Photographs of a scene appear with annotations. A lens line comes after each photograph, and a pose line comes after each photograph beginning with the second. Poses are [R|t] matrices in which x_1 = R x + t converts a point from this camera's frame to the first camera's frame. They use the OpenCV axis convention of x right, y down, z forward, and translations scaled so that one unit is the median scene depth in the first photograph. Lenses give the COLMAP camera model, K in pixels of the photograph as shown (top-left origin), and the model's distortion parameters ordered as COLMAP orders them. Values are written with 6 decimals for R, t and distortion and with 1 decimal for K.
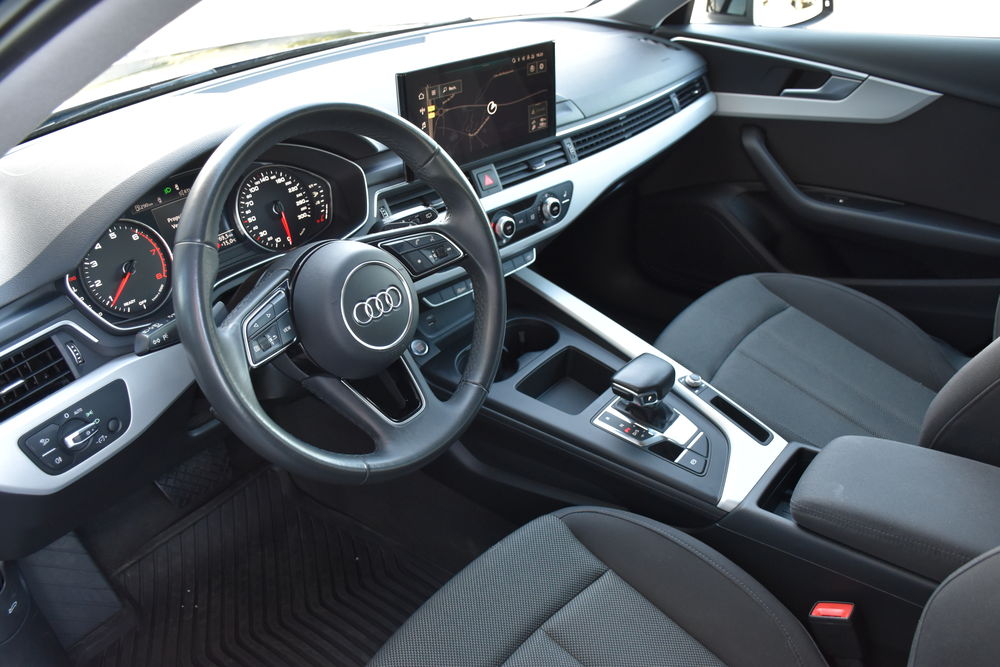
lens RADIAL K [[866.3, 0, 501.7], [0, 866.3, 326.9], [0, 0, 1]] dist [-0.009773, 0.010375]
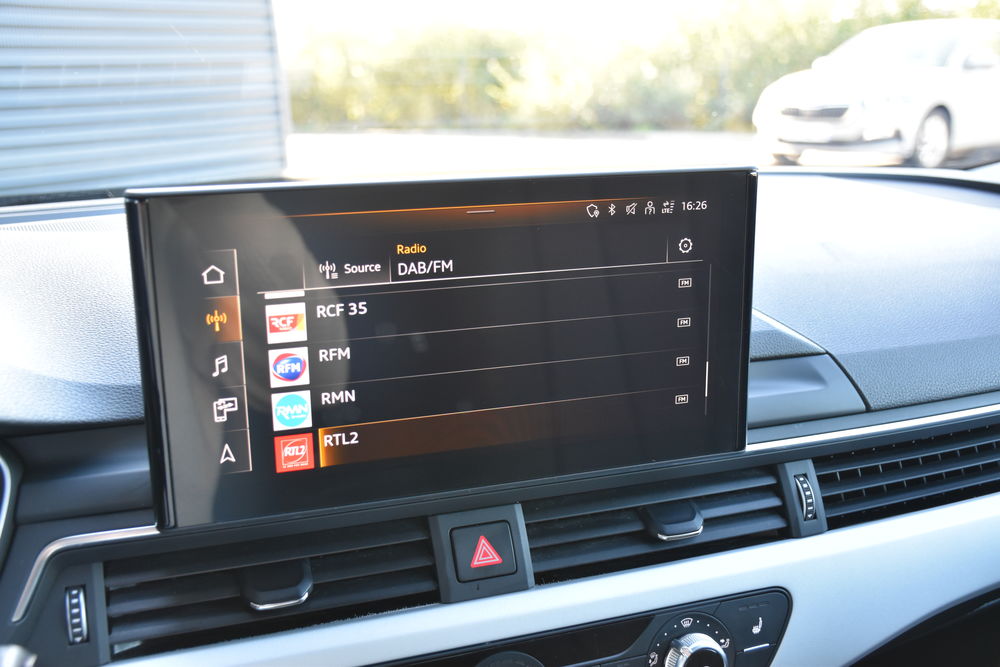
lens RADIAL K [[1122.3, 0, 499.9], [0, 1122.3, 337.2], [0, 0, 1]] dist [0.021237, 0.000000]
pose [[0.915839, 0.134054, -0.378508, 0.133185], [-0.217925, 0.957663, -0.188122, -0.160265], [0.337264, 0.254776, 0.906279, 0.564434]]
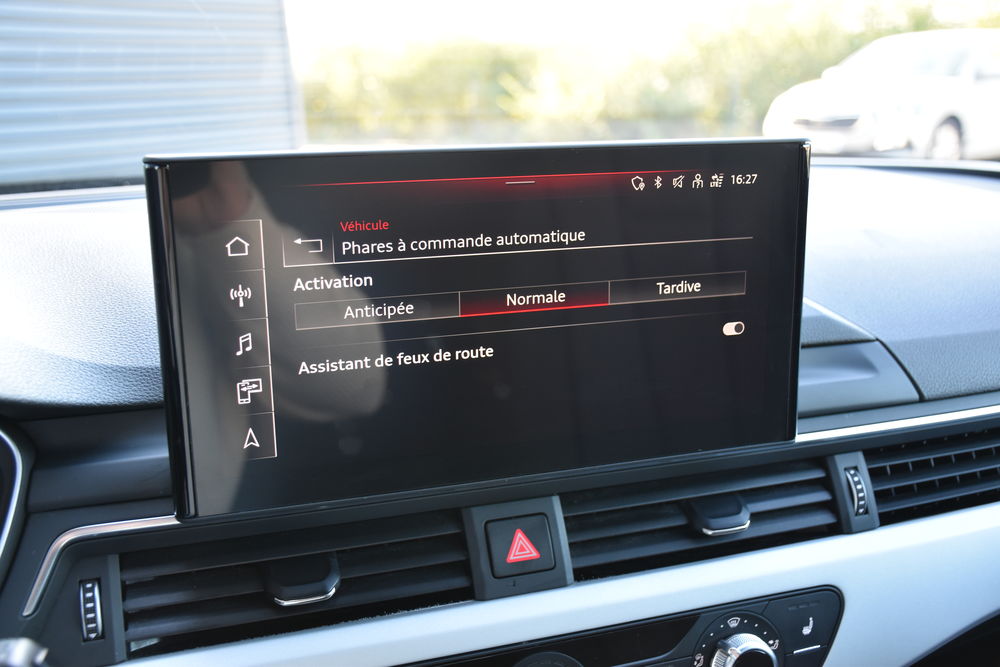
lens RADIAL K [[1122.3, 0, 502.0], [0, 1122.3, 337.2], [0, 0, 1]] dist [0.021237, 0.000000]
pose [[0.912677, 0.131711, -0.386876, 0.118007], [-0.220461, 0.955766, -0.194699, -0.153220], [0.344119, 0.262988, 0.901343, 0.583388]]
